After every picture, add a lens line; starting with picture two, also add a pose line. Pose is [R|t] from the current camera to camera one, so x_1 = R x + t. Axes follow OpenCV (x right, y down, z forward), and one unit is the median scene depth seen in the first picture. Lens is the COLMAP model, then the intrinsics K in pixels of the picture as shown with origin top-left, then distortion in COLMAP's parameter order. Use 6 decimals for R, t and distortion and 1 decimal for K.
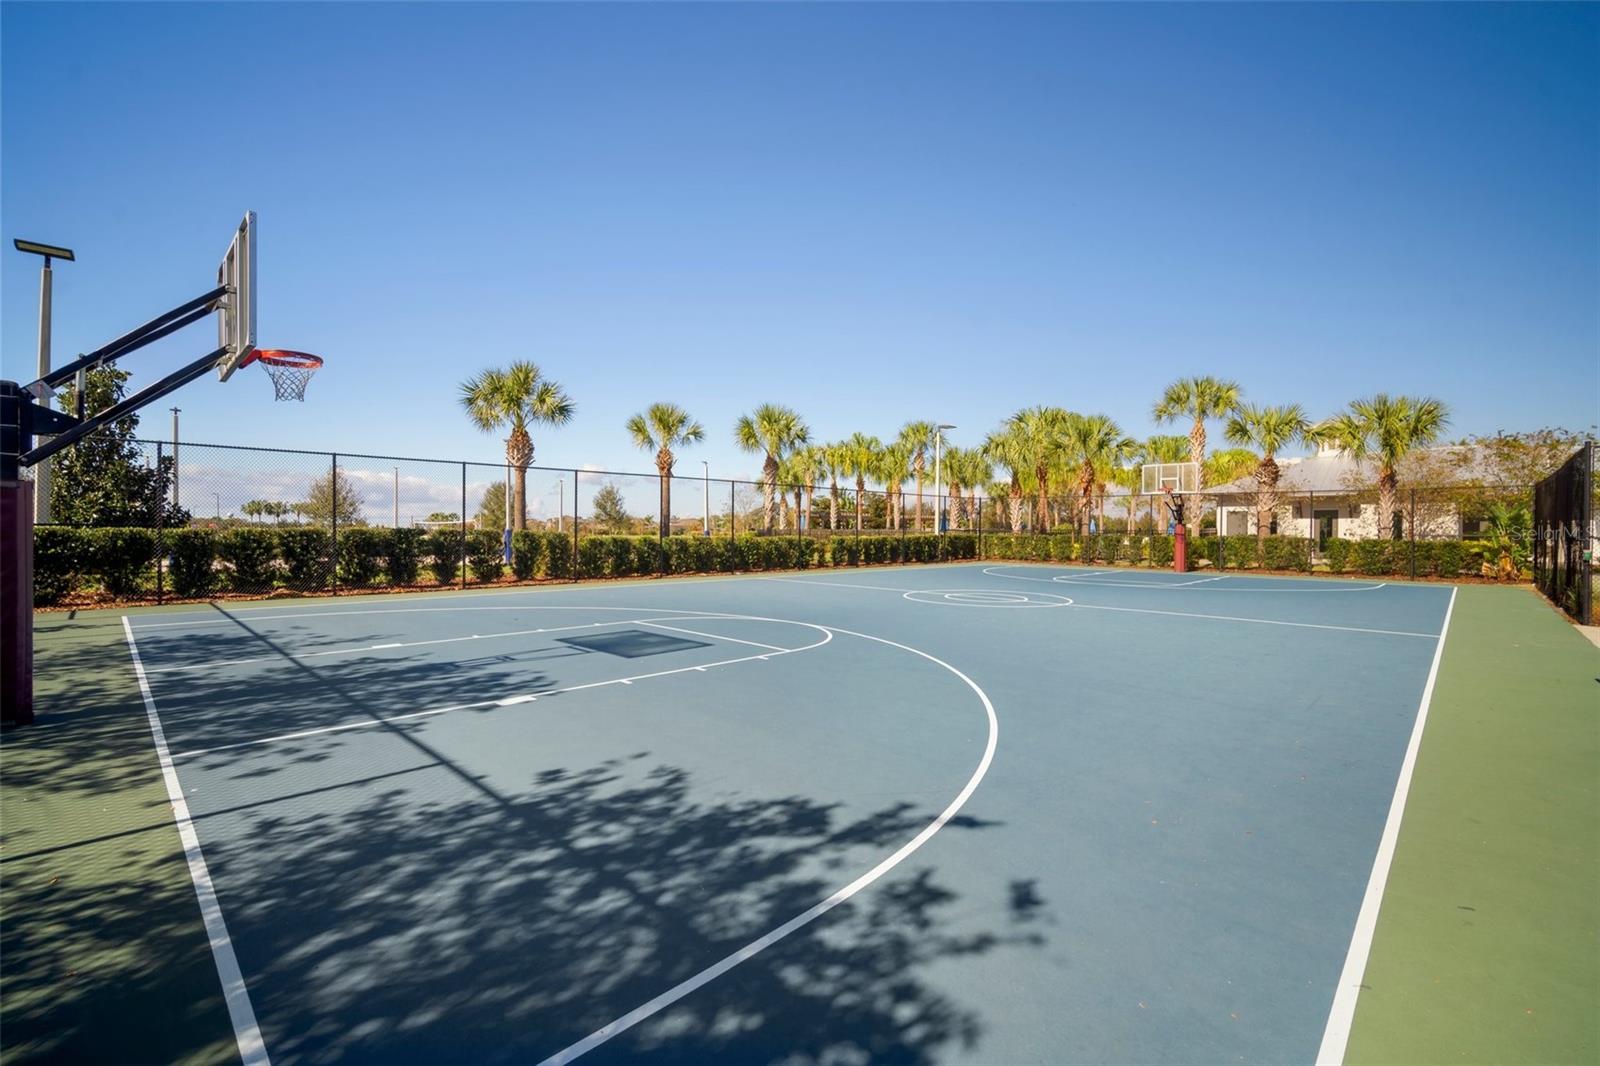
lens RADIAL K [[698.1, 0, 808.3], [0, 698.1, 534.1], [0, 0, 1]] dist [0.000413, -0.000029]
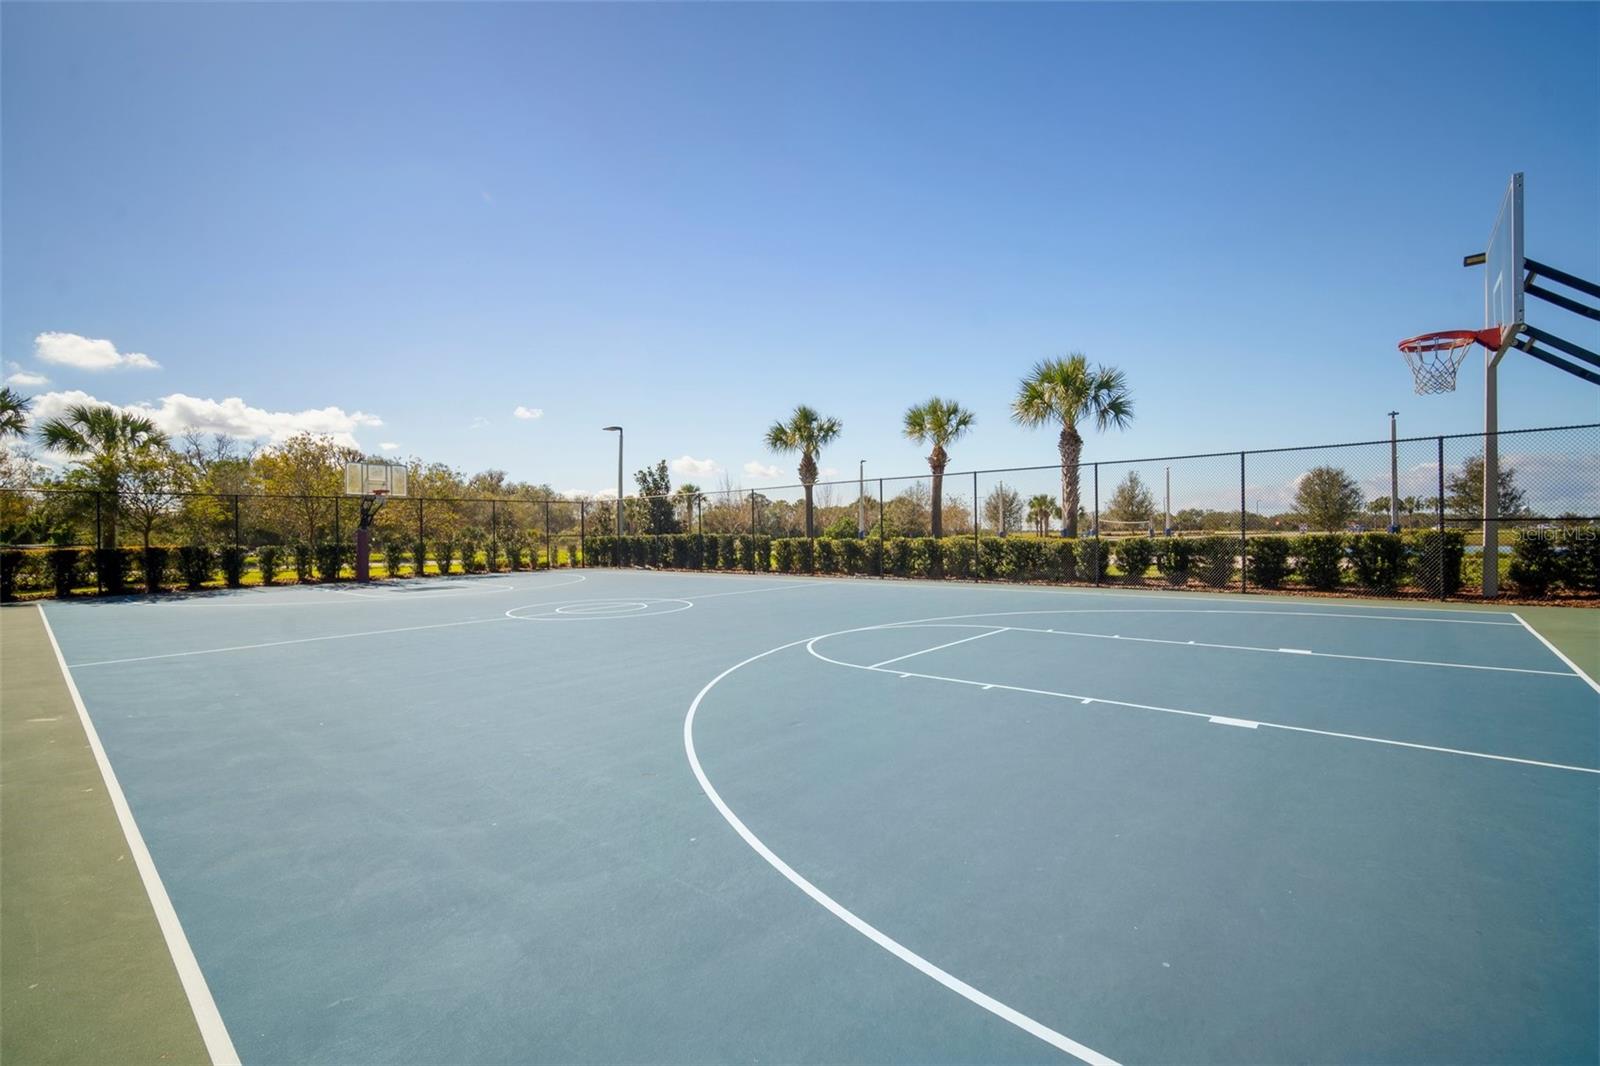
lens RADIAL K [[690.6, 0, 808.1], [0, 690.6, 532.0], [0, 0, 1]] dist [-0.000784, 0.000051]
pose [[0.176942, -0.002456, -0.984218, 0.587452], [0.004779, 0.999987, -0.001636, -0.000810], [0.984210, -0.004415, 0.176951, 0.586156]]
